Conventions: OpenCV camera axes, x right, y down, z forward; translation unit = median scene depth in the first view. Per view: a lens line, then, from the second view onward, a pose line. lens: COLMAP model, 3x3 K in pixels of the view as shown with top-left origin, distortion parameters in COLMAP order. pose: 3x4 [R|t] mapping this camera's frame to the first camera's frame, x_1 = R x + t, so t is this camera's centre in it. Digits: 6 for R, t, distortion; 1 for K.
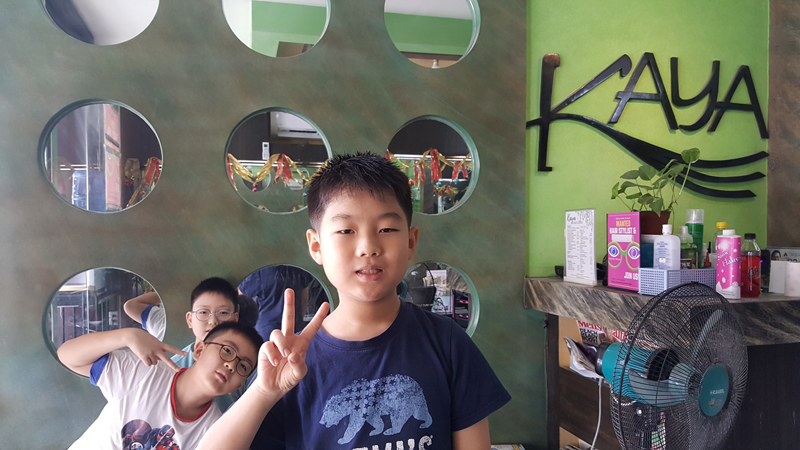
lens RADIAL K [[593.5, 0, 396.2], [0, 593.5, 241.6], [0, 0, 1]] dist [0.044356, -0.083762]
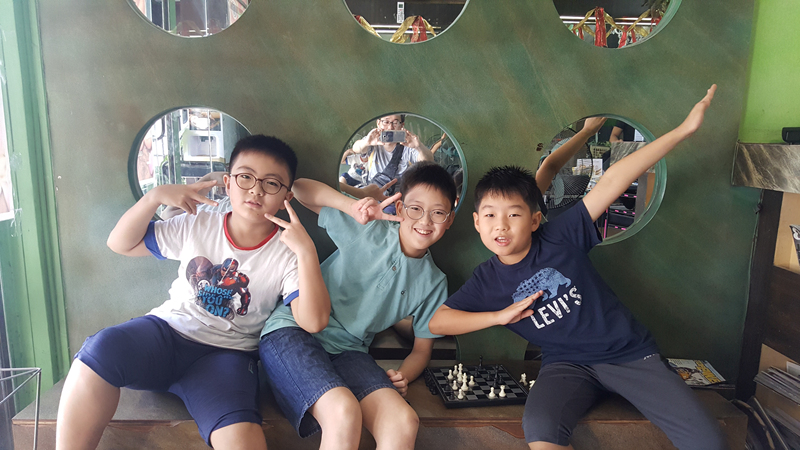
lens RADIAL K [[576.6, 0, 404.2], [0, 576.6, 250.7], [0, 0, 1]] dist [0.057397, -0.089574]
pose [[0.975566, 0.063858, -0.210223, -0.019340], [-0.025534, 0.983299, 0.180198, 0.070248], [0.218219, -0.170427, 0.960903, 0.206615]]
